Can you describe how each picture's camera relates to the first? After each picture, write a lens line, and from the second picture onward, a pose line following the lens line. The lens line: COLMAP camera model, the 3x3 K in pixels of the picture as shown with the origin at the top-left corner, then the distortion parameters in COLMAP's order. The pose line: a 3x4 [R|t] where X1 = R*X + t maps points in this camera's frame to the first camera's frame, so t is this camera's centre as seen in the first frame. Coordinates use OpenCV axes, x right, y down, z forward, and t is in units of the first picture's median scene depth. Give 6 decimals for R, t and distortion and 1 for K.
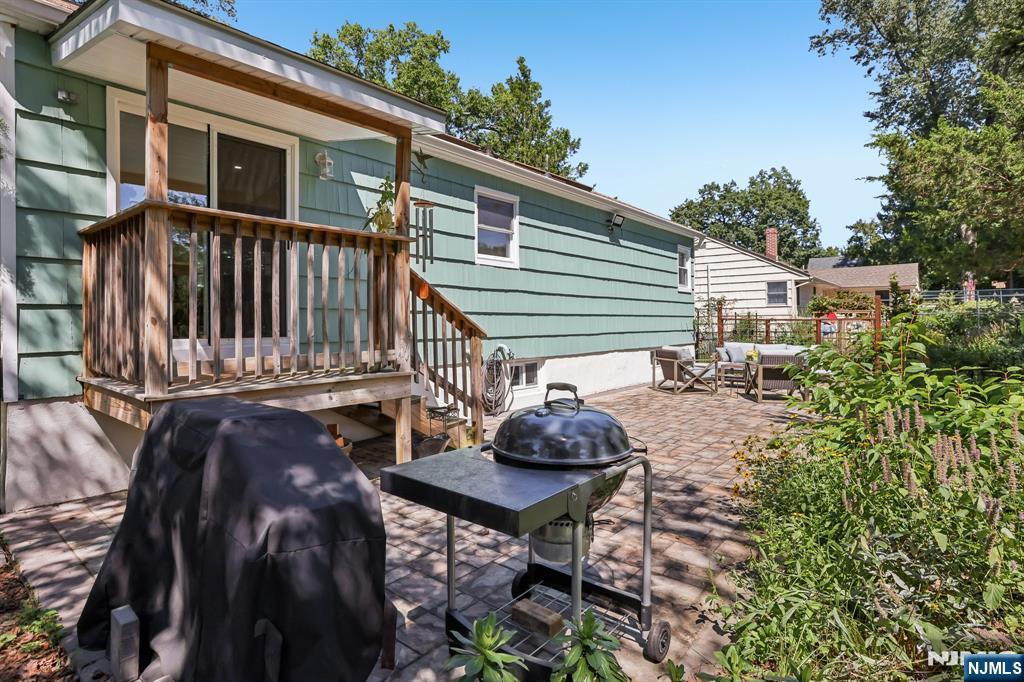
lens RADIAL K [[538.7, 0, 516.8], [0, 538.7, 327.1], [0, 0, 1]] dist [-0.048819, 0.042097]
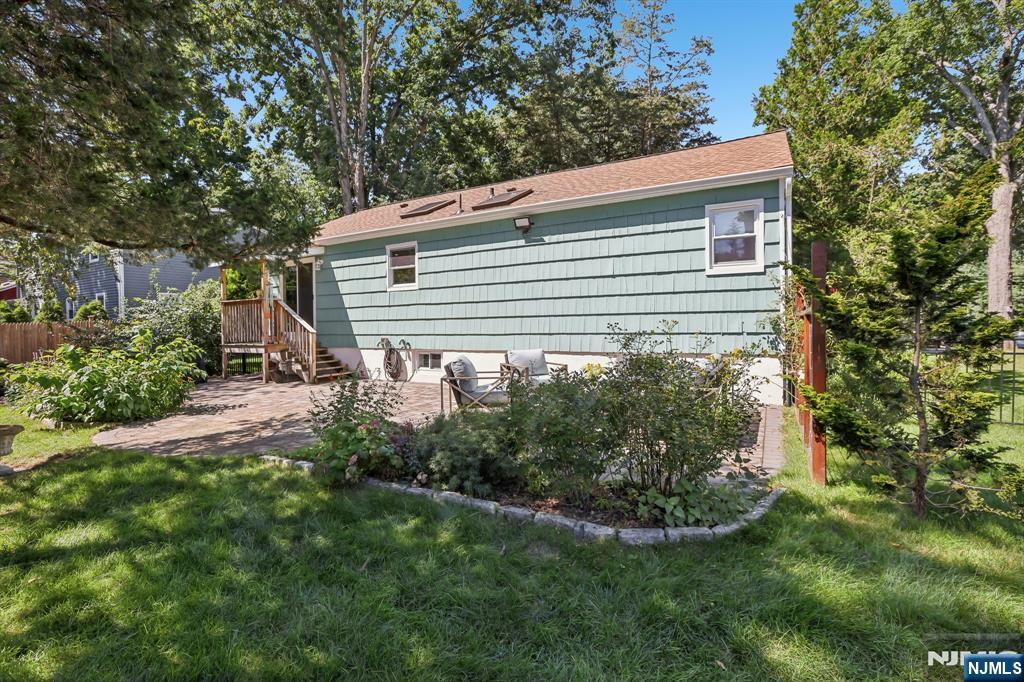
lens RADIAL K [[469.0, 0, 504.6], [0, 469.0, 337.7], [0, 0, 1]] dist [-0.057203, 0.020929]
pose [[0.147609, 0.030453, -0.988577, 1.064252], [0.007098, 0.999468, 0.031848, -0.010468], [0.989020, -0.011718, 0.147314, 0.838697]]
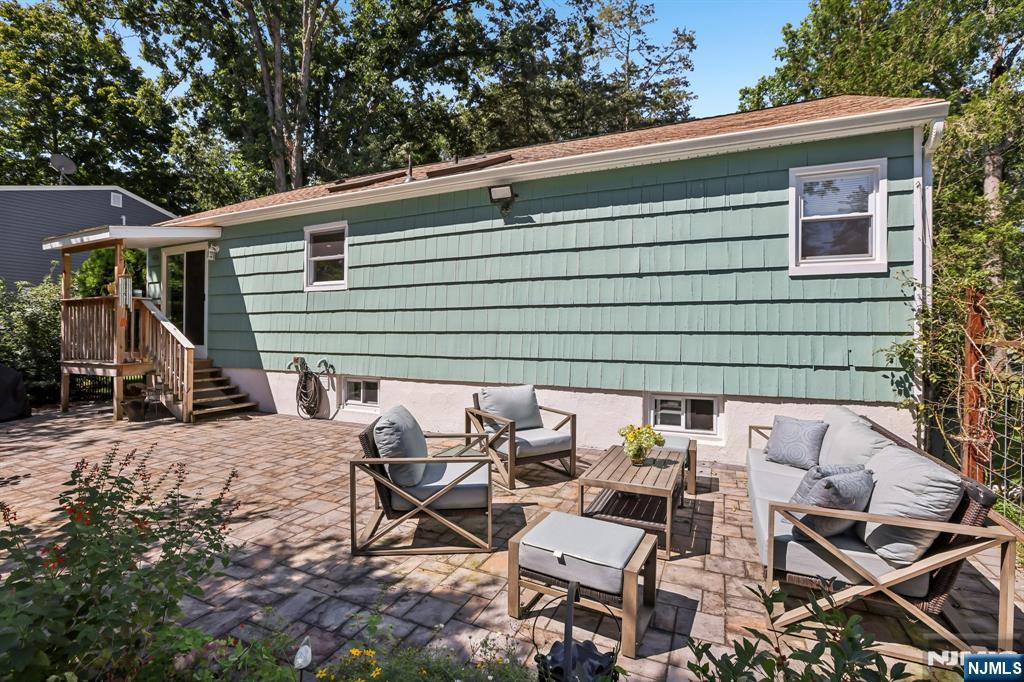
lens RADIAL K [[469.0, 0, 504.6], [0, 469.0, 337.7], [0, 0, 1]] dist [-0.057203, 0.020929]
pose [[0.238290, 0.014069, -0.971092, 0.769560], [-0.013180, 0.999850, 0.011252, -0.022054], [0.971105, 0.010118, 0.238439, 0.868936]]
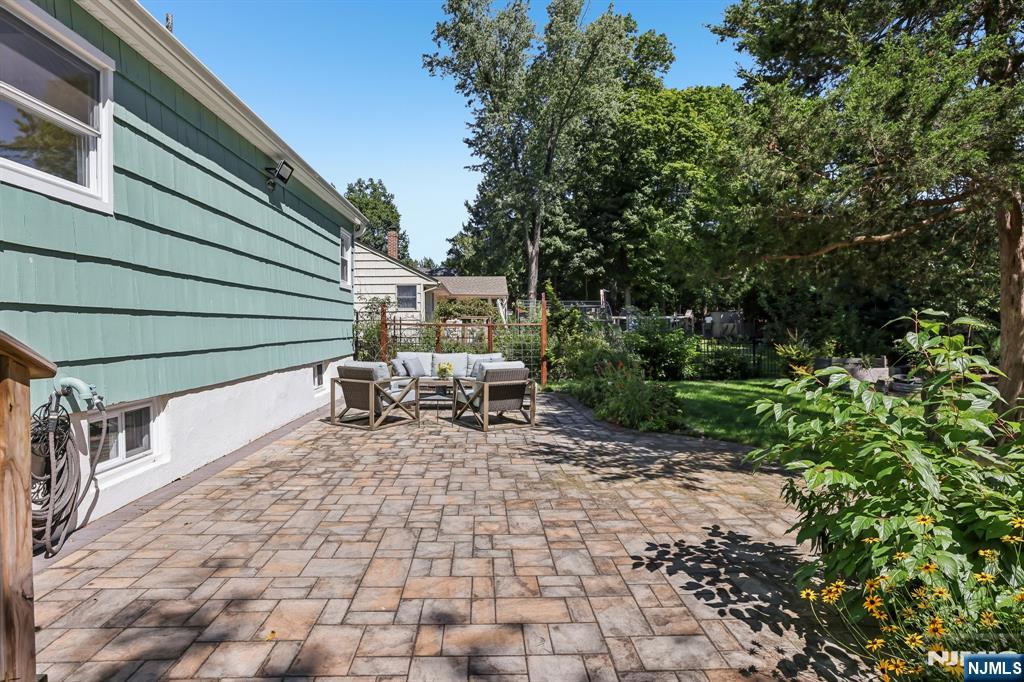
lens RADIAL K [[531.1, 0, 511.5], [0, 531.1, 326.7], [0, 0, 1]] dist [-0.053353, 0.033421]
pose [[0.740330, 0.002706, 0.672238, -0.035033], [0.003523, 0.999963, -0.007905, -0.003823], [-0.672234, 0.008221, 0.740293, 0.343572]]
